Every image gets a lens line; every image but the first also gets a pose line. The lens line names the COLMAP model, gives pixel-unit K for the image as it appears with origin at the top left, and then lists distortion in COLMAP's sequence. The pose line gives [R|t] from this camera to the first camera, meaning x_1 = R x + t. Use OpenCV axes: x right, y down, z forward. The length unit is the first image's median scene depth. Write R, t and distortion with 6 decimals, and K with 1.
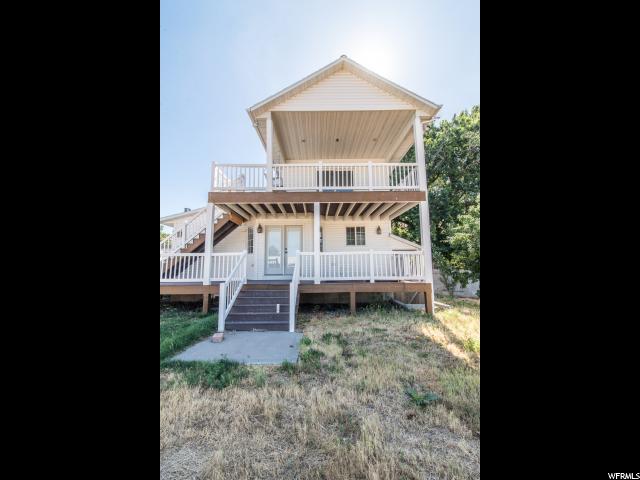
lens RADIAL K [[291.8, 0, 319.8], [0, 291.8, 239.8], [0, 0, 1]] dist [0.008427, 0.000137]
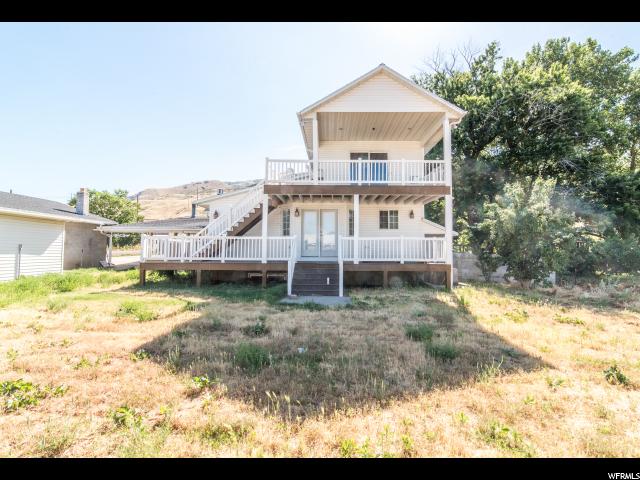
lens RADIAL K [[291.8, 0, 345.9], [0, 291.8, 245.3], [0, 0, 1]] dist [0.008427, 0.000137]
pose [[0.999664, 0.013478, -0.022129, -0.021970], [-0.011699, 0.996834, 0.078643, -0.016175], [0.023119, -0.078358, 0.996657, -0.166117]]
